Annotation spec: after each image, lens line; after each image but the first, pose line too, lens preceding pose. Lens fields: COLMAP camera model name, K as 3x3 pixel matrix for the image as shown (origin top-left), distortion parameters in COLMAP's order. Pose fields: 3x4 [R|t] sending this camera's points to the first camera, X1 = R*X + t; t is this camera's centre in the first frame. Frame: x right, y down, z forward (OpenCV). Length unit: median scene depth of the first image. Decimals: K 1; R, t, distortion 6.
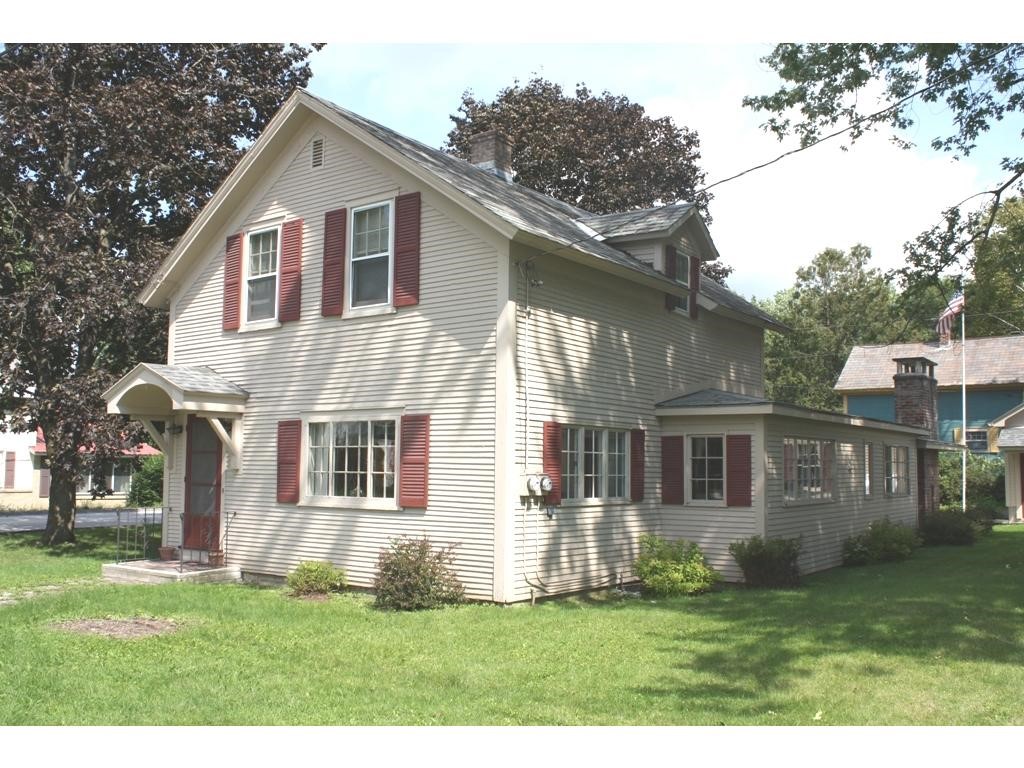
lens RADIAL K [[926.4, 0, 512.2], [0, 926.4, 375.7], [0, 0, 1]] dist [-0.047143, -0.002633]
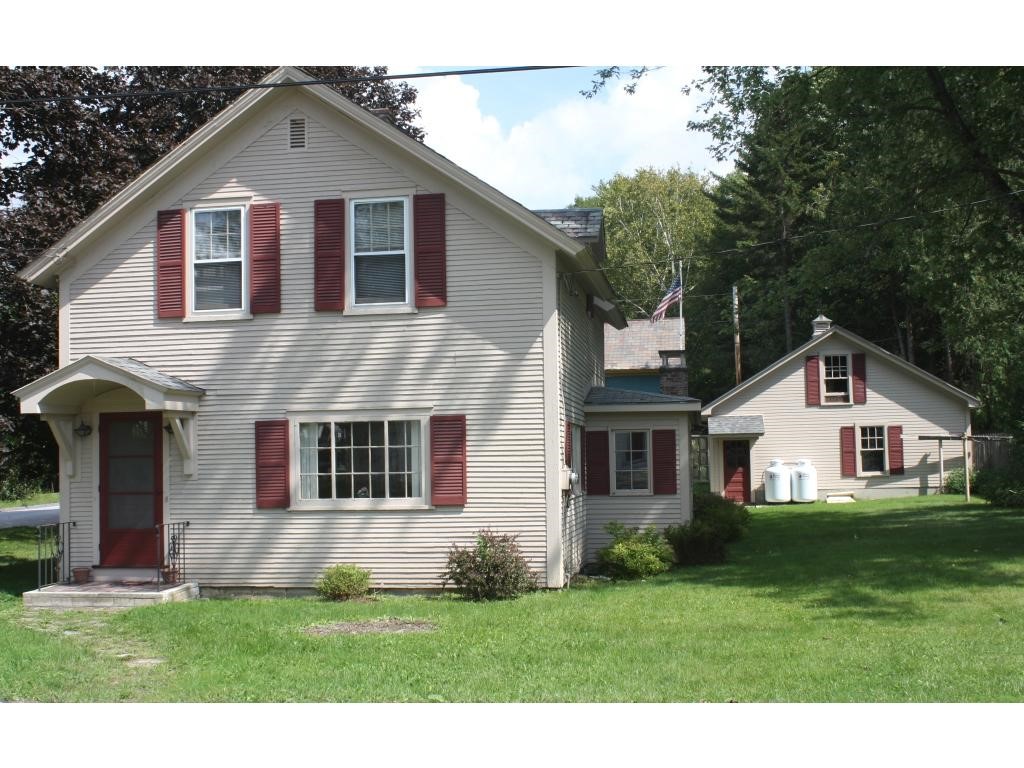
lens RADIAL K [[1161.7, 0, 511.1], [0, 1161.7, 390.7], [0, 0, 1]] dist [-0.009137, 0.000000]
pose [[0.892947, 0.002837, 0.450153, -0.545159], [-0.020851, 0.999167, 0.035065, -0.027383], [-0.449679, -0.040698, 0.892263, -0.153439]]
